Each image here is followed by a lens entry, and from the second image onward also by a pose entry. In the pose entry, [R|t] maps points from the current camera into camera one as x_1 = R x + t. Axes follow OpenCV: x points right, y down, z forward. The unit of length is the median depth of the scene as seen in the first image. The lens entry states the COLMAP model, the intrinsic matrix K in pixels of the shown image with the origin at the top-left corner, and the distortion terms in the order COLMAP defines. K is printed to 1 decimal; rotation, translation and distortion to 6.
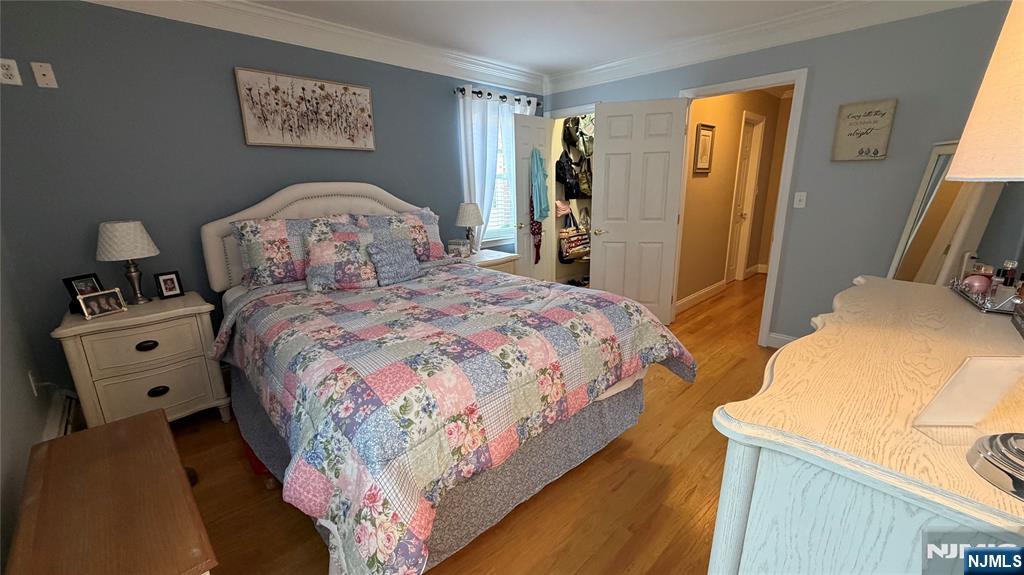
lens RADIAL K [[405.3, 0, 511.0], [0, 405.3, 284.6], [0, 0, 1]] dist [-0.001857, 0.000531]
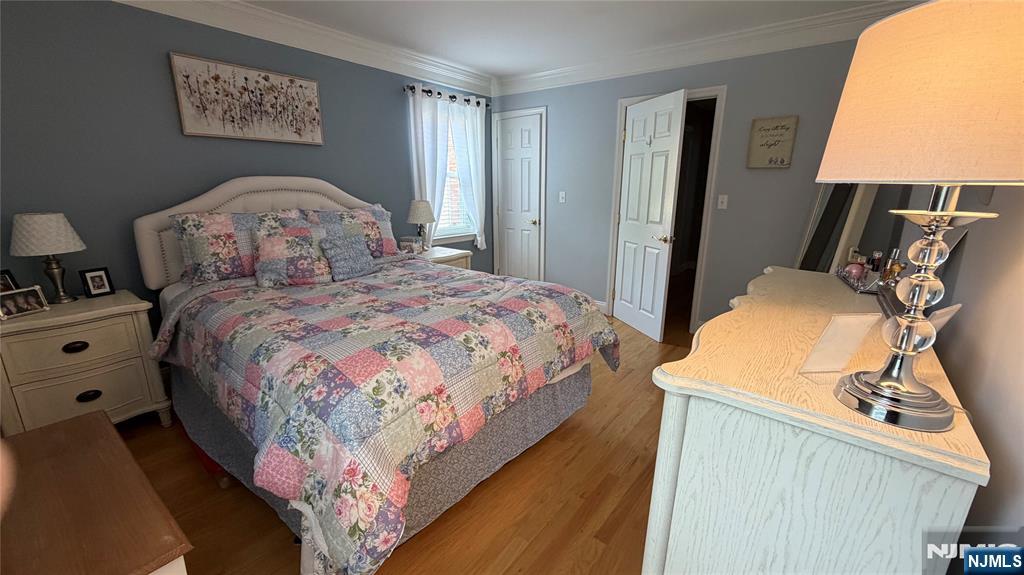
lens RADIAL K [[405.3, 0, 511.0], [0, 405.3, 283.5], [0, 0, 1]] dist [-0.001857, 0.000531]
pose [[0.991124, -0.011550, 0.132436, -0.021793], [0.011820, 0.999929, -0.001256, 0.013232], [-0.132412, 0.002811, 0.991191, -0.039948]]
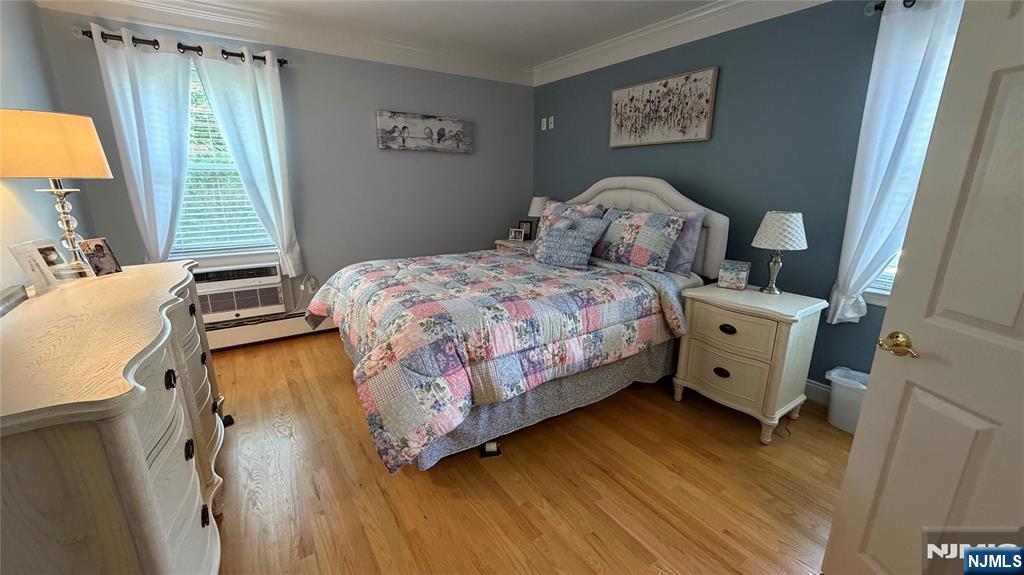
lens RADIAL K [[405.3, 0, 507.5], [0, 405.3, 286.5], [0, 0, 1]] dist [-0.001857, 0.000531]
pose [[-0.175228, 0.259540, -0.949702, 0.776611], [-0.245193, 0.922729, 0.297409, -0.235374], [0.953507, 0.284975, -0.098051, 0.926951]]
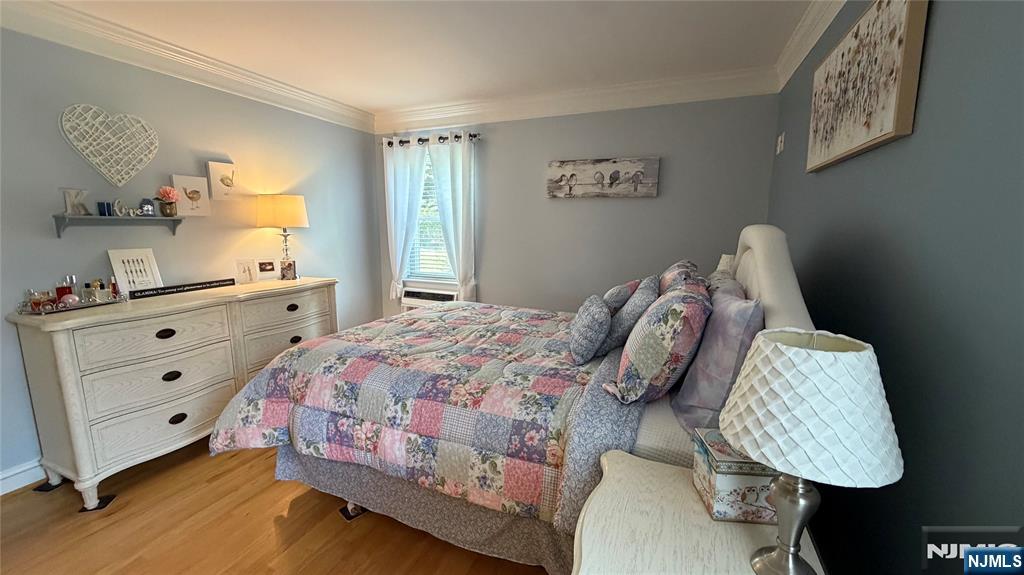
lens RADIAL K [[405.3, 0, 506.2], [0, 405.3, 285.5], [0, 0, 1]] dist [-0.001857, 0.000531]
pose [[-0.921373, 0.065991, -0.383036, 0.139541], [-0.089084, 0.923393, 0.373375, -0.377612], [0.378332, 0.378140, -0.844911, 1.465633]]
